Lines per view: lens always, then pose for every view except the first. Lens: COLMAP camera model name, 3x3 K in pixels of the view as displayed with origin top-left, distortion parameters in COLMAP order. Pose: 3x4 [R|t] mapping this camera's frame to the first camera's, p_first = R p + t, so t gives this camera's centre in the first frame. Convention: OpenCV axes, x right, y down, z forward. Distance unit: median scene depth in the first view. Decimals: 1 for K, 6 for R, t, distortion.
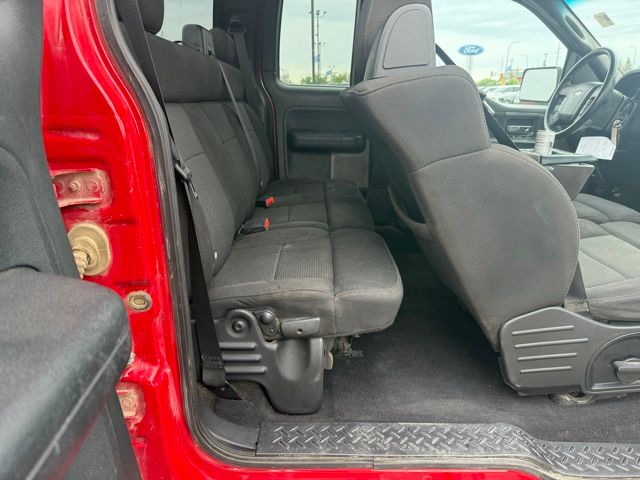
lens RADIAL K [[464.6, 0, 320.4], [0, 464.6, 235.9], [0, 0, 1]] dist [0.074949, -0.114062]
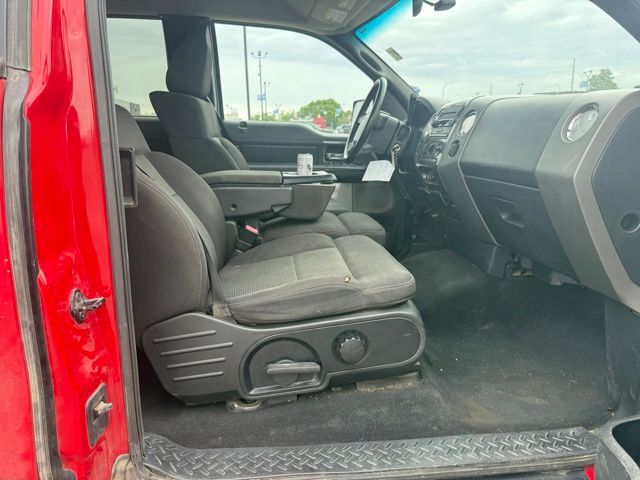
lens RADIAL K [[464.6, 0, 320.4], [0, 464.6, 235.9], [0, 0, 1]] dist [0.074949, -0.114062]
pose [[0.993723, -0.028105, 0.108285, 0.607926], [0.036065, 0.996733, -0.072261, 0.060462], [-0.105900, 0.075713, 0.991490, -0.055420]]
